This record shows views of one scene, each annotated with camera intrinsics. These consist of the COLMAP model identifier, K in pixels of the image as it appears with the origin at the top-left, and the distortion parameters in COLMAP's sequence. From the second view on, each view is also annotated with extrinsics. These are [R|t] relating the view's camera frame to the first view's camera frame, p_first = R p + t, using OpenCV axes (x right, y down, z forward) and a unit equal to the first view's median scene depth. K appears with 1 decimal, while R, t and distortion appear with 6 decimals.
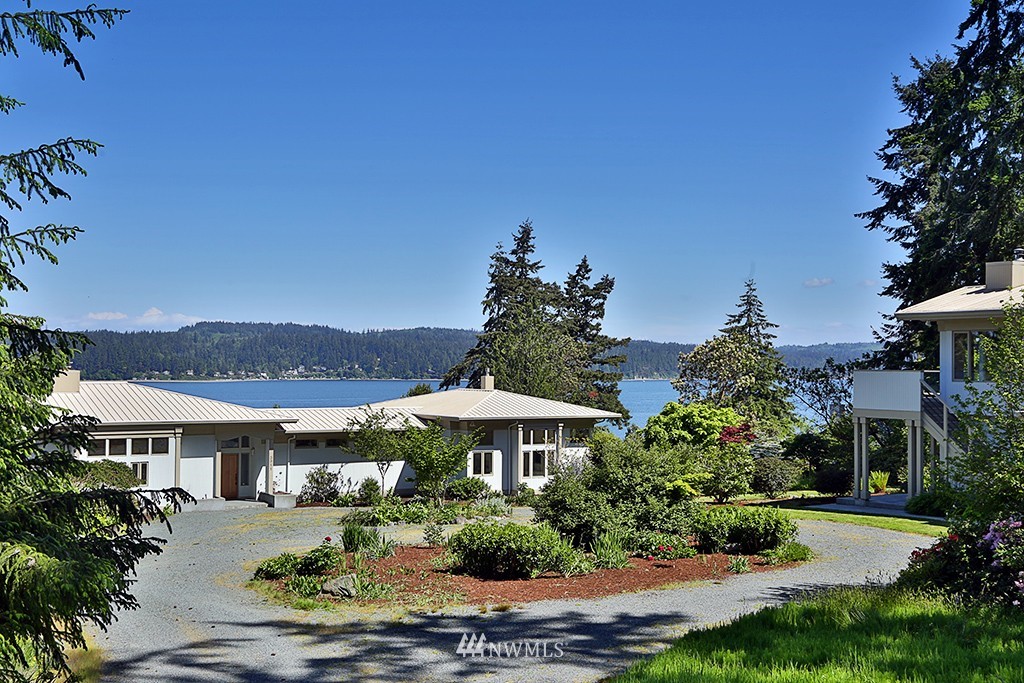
lens RADIAL K [[1172.2, 0, 512.0], [0, 1172.2, 341.5], [0, 0, 1]] dist [0.055432, 0.000752]
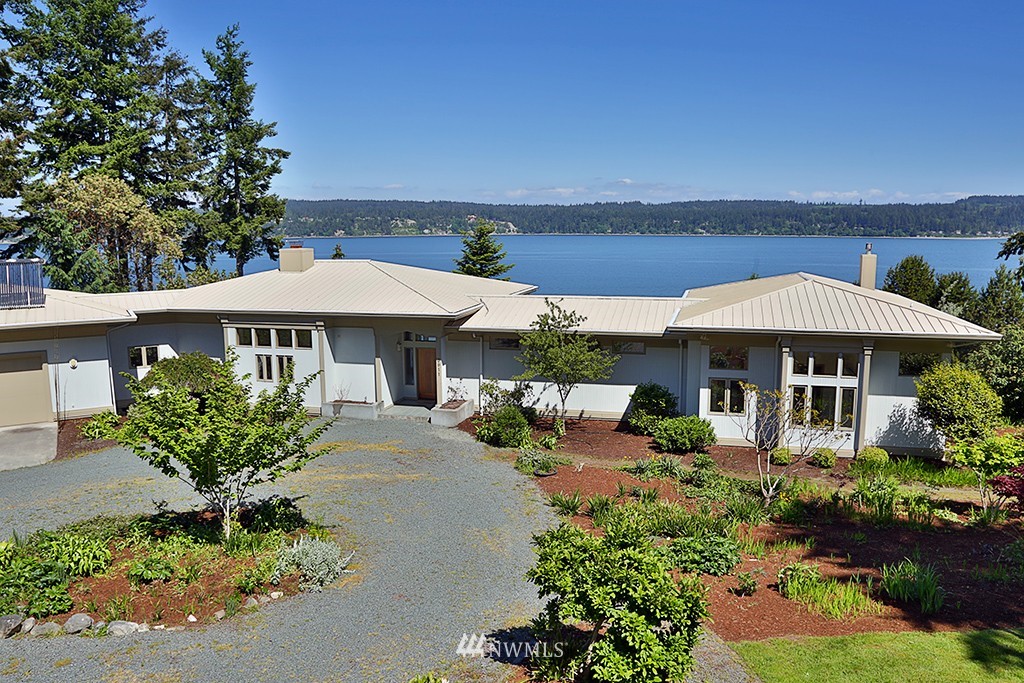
lens RADIAL K [[759.8, 0, 514.7], [0, 759.8, 332.9], [0, 0, 1]] dist [-0.106440, 0.052297]
pose [[0.701956, 0.086018, -0.707007, 0.181184], [0.026737, 0.988798, 0.146849, 0.004648], [0.711718, -0.121984, 0.691793, 0.619296]]
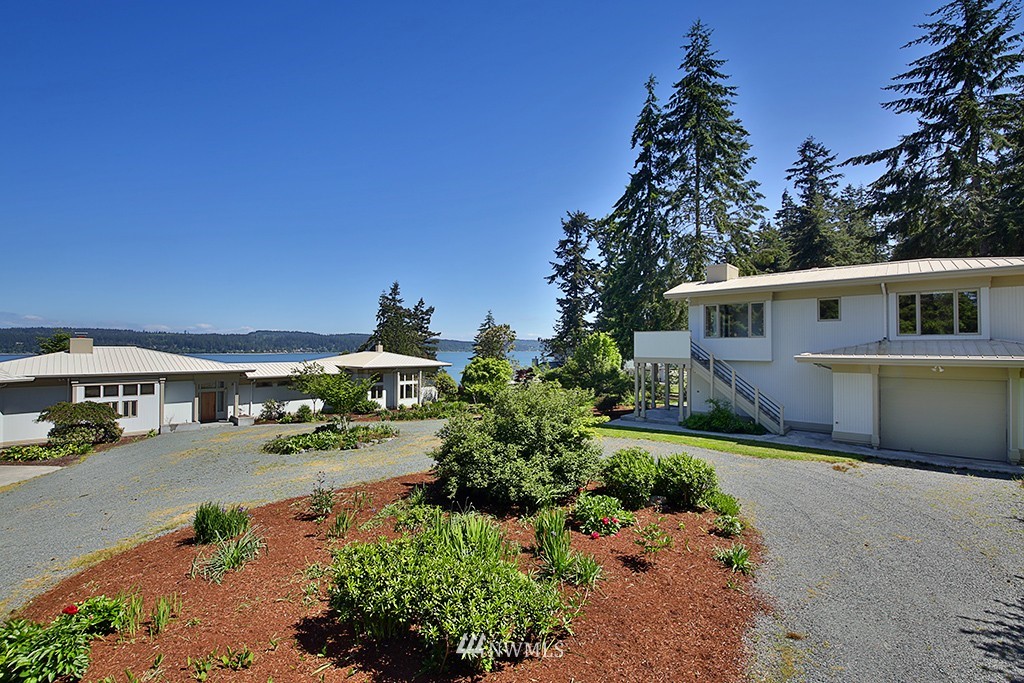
lens RADIAL K [[426.4, 0, 512.0], [0, 426.4, 341.5], [0, 0, 1]] dist [-0.000025, -0.000089]
pose [[0.959930, 0.001418, 0.280237, -0.009400], [-0.003821, 0.999960, 0.008028, 0.019781], [-0.280215, -0.008777, 0.959897, 0.311183]]
